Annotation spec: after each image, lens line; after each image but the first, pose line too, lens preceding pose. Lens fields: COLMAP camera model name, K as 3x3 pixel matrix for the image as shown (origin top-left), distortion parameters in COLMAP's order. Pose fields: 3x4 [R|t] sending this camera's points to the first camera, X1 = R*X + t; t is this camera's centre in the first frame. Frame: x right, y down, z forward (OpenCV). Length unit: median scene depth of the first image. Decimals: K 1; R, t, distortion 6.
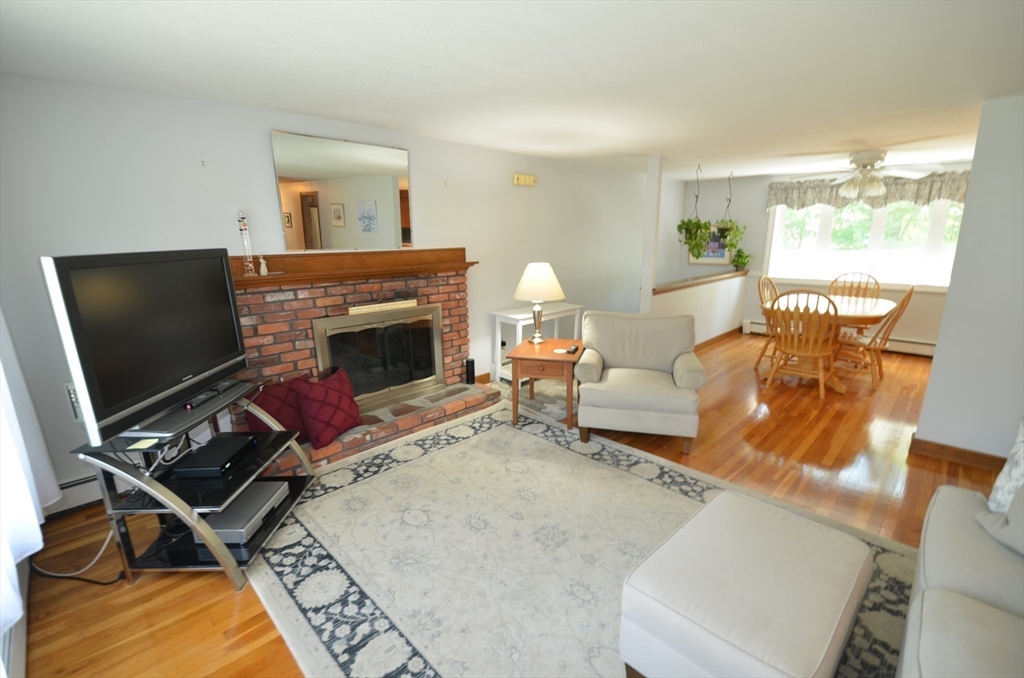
lens RADIAL K [[450.3, 0, 511.6], [0, 450.3, 345.5], [0, 0, 1]] dist [-0.000461, -0.001206]
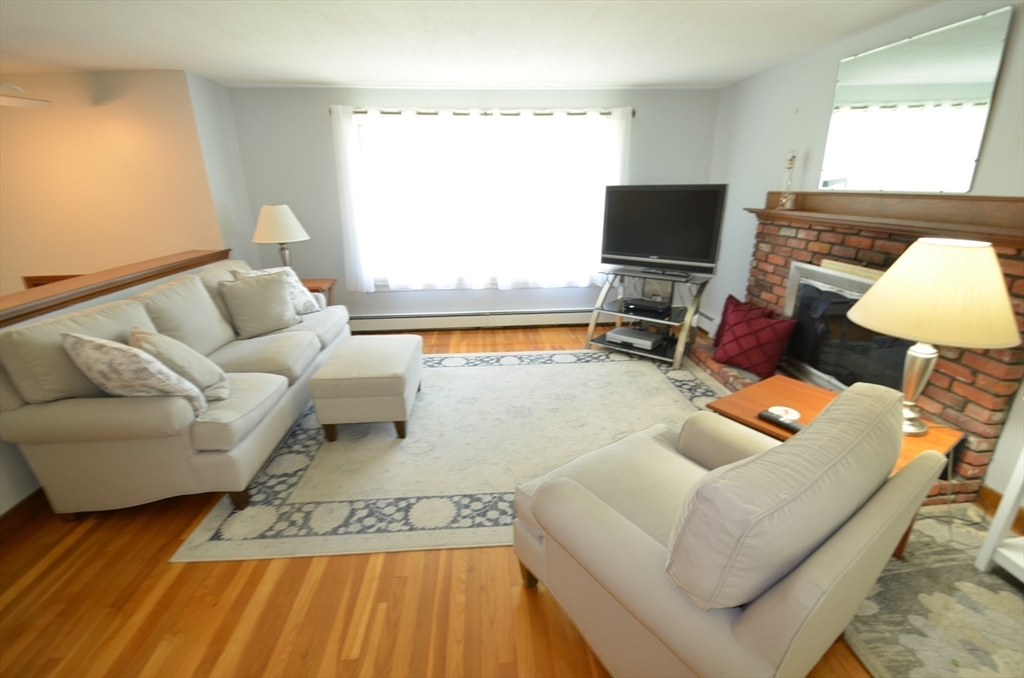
lens RADIAL K [[450.3, 0, 507.3], [0, 450.3, 339.2], [0, 0, 1]] dist [-0.000461, -0.001206]
pose [[-0.650623, 0.261514, -0.712952, 0.728701], [-0.163913, 0.868343, 0.468095, -0.273729], [0.741500, 0.421415, -0.522098, 1.153367]]
